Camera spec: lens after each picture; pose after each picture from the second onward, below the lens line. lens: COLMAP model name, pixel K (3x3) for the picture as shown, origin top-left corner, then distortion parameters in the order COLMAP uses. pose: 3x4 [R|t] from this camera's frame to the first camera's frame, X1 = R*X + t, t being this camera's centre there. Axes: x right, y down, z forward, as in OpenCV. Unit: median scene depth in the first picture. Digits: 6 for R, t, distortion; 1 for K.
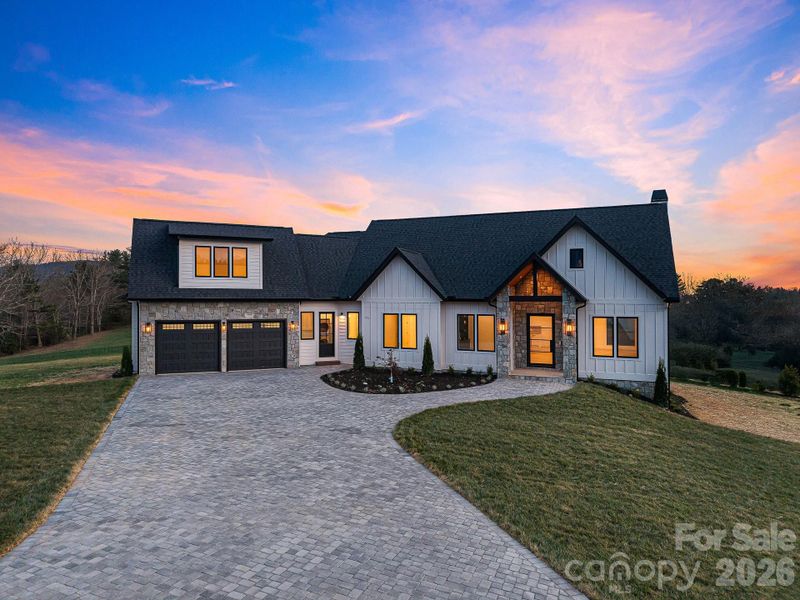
lens RADIAL K [[535.7, 0, 400.0], [0, 535.7, 300.0], [0, 0, 1]] dist [0.106398, -0.255365]
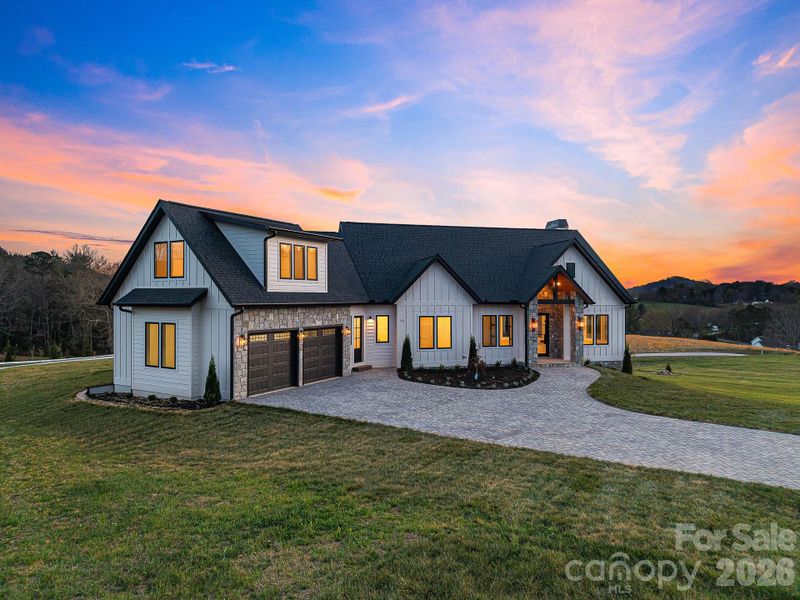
lens RADIAL K [[535.7, 0, 400.0], [0, 535.7, 300.0], [0, 0, 1]] dist [0.106398, -0.255365]
pose [[0.799640, -0.005742, 0.600452, -0.727518], [0.003425, 0.999982, 0.005001, -0.012611], [-0.600469, -0.001942, 0.799645, 0.196152]]
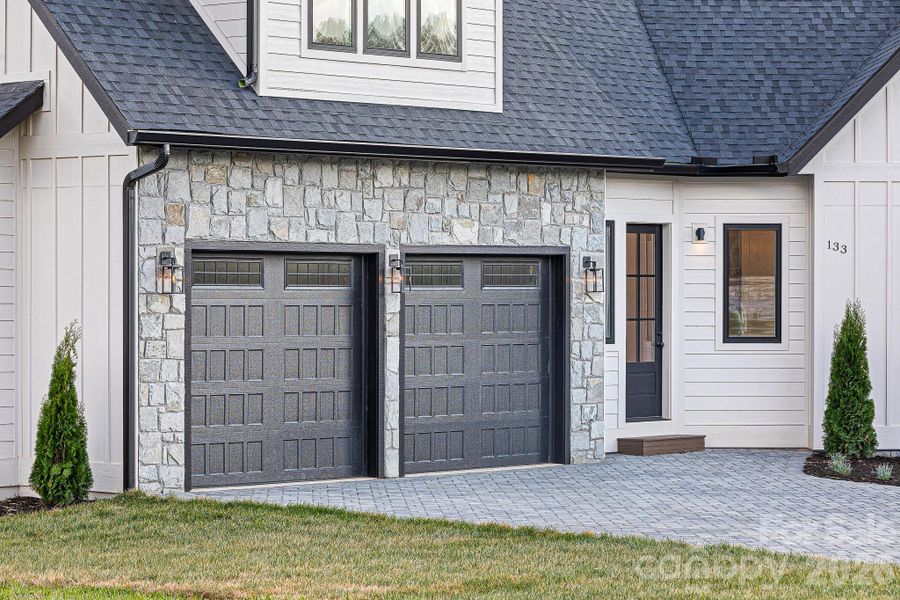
lens RADIAL K [[2918.7, 0, 450.0], [0, 2918.7, 300.0], [0, 0, 1]] dist [-0.051547, 0.032163]
pose [[0.906160, -0.004468, 0.422911, -0.817070], [0.003284, 0.999988, 0.003530, 0.055215], [-0.422922, -0.001810, 0.906164, -0.105794]]
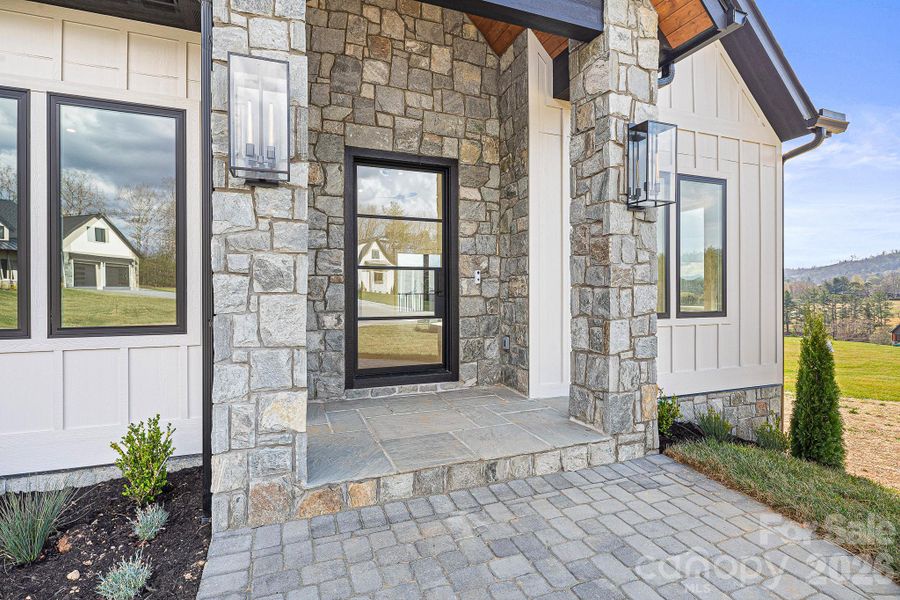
lens RADIAL K [[439.1, 0, 446.5], [0, 439.1, 292.7], [0, 0, 1]] dist [0.001652, 0.000041]
pose [[0.729860, -0.006520, 0.683566, 0.140631], [0.008503, 0.999964, 0.000458, 0.083886], [-0.683544, 0.005478, 0.729889, 0.832862]]
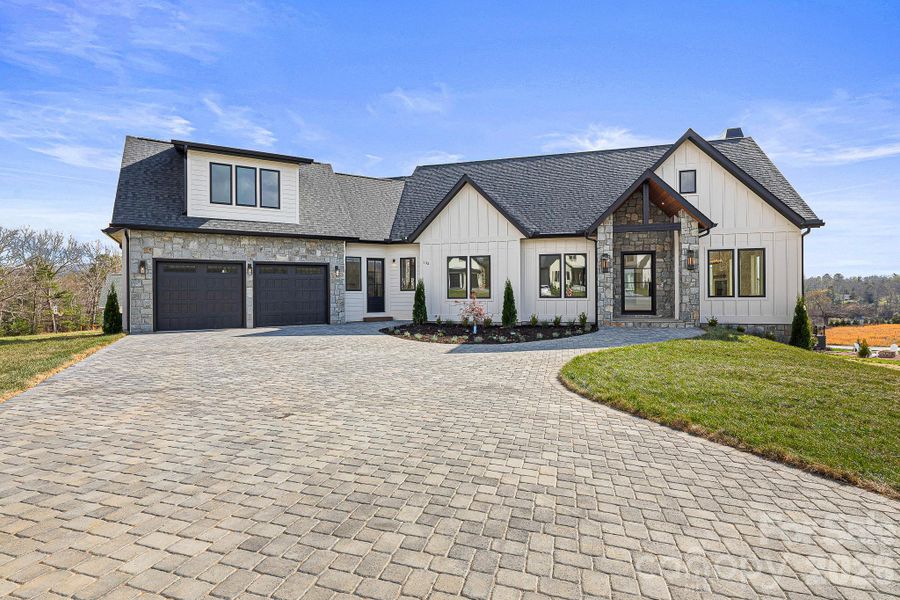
lens RADIAL K [[443.8, 0, 448.2], [0, 443.8, 287.7], [0, 0, 1]] dist [0.001822, -0.000087]
pose [[0.992689, -0.009607, 0.120321, -0.119649], [0.011315, 0.999845, -0.013523, 0.086919], [-0.120172, 0.014785, 0.992643, 0.334603]]
